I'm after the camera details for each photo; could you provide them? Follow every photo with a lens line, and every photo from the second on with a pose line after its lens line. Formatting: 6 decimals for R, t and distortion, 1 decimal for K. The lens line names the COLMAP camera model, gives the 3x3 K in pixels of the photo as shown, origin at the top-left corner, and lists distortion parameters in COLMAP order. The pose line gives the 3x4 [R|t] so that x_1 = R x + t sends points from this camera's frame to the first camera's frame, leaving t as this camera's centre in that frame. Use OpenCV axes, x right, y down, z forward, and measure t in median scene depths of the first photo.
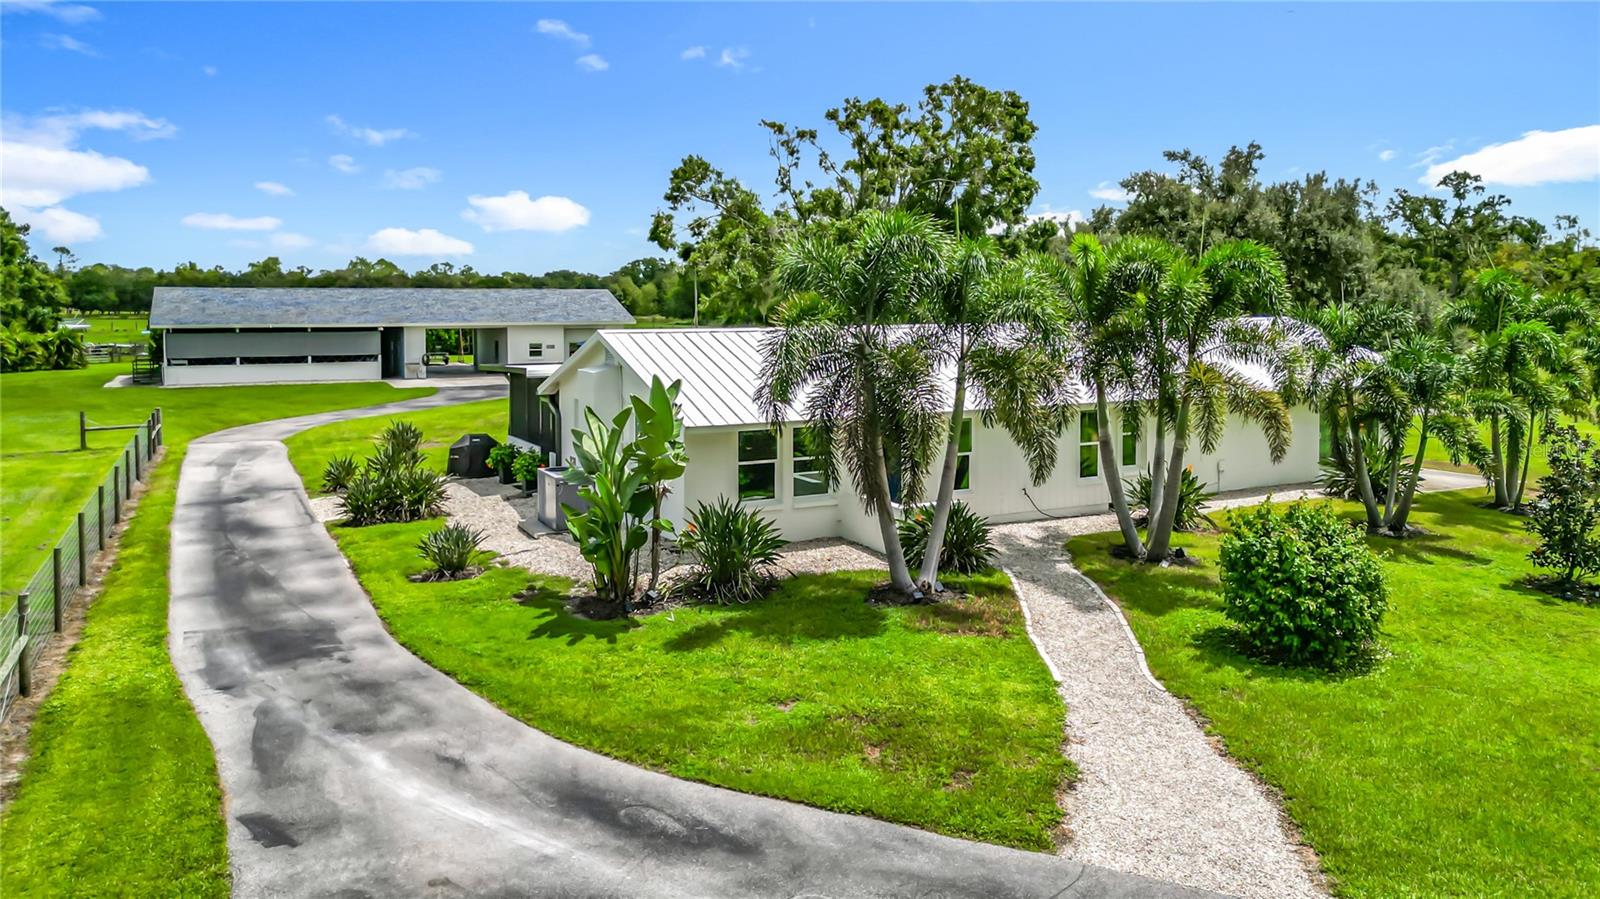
lens RADIAL K [[1180.1, 0, 803.4], [0, 1180.1, 334.0], [0, 0, 1]] dist [0.068931, -0.078523]
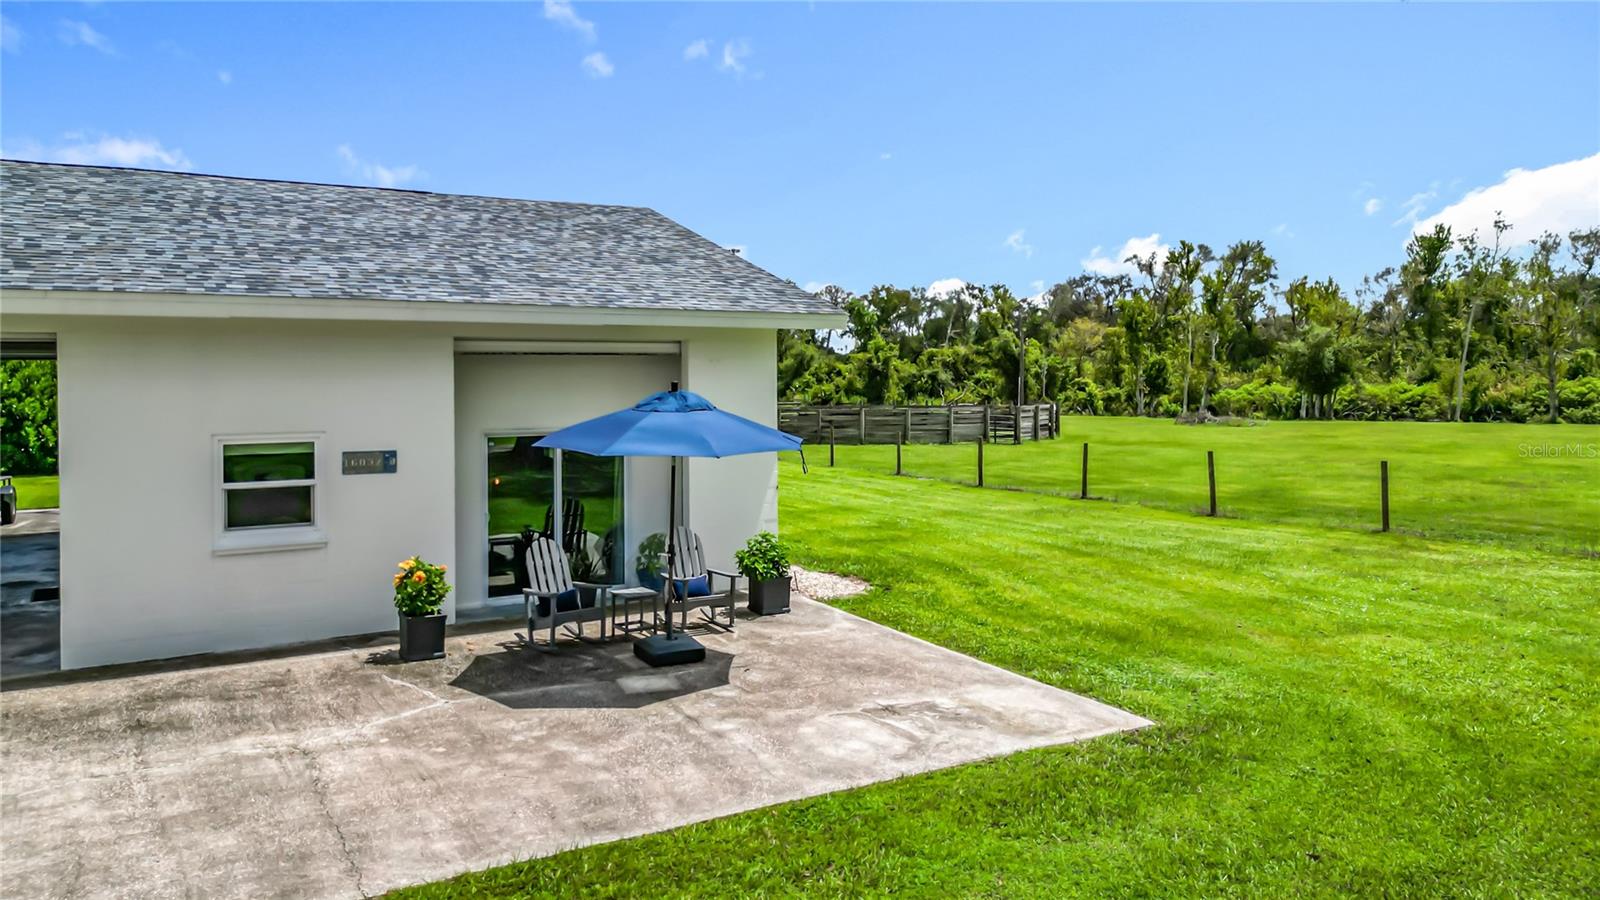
lens RADIAL K [[1180.1, 0, 803.4], [0, 1180.1, 334.5], [0, 0, 1]] dist [0.068931, -0.078523]
pose [[0.997824, -0.006385, 0.065618, -0.149347], [0.010182, 0.998282, -0.057698, 0.002891], [-0.065137, 0.058241, 0.996175, 0.754498]]
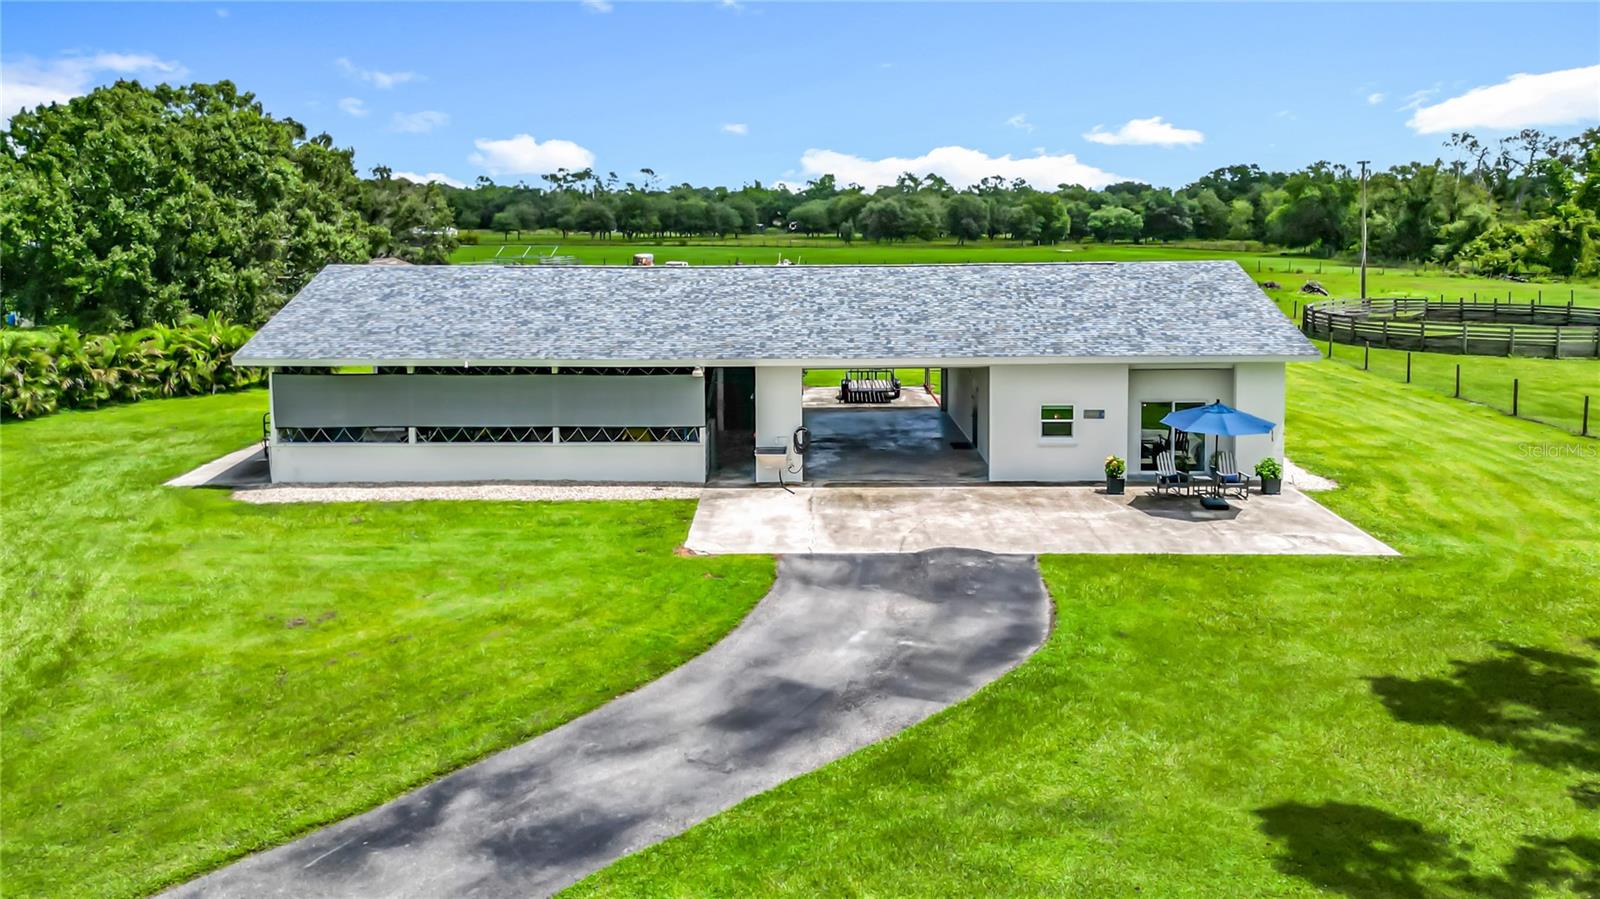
lens RADIAL K [[1180.1, 0, 803.4], [0, 1180.1, 334.0], [0, 0, 1]] dist [0.068931, -0.078523]
pose [[0.893838, 0.041785, -0.446438, -0.110703], [-0.007318, 0.996875, 0.078652, -0.043826], [0.448330, -0.067036, 0.891351, 0.537641]]
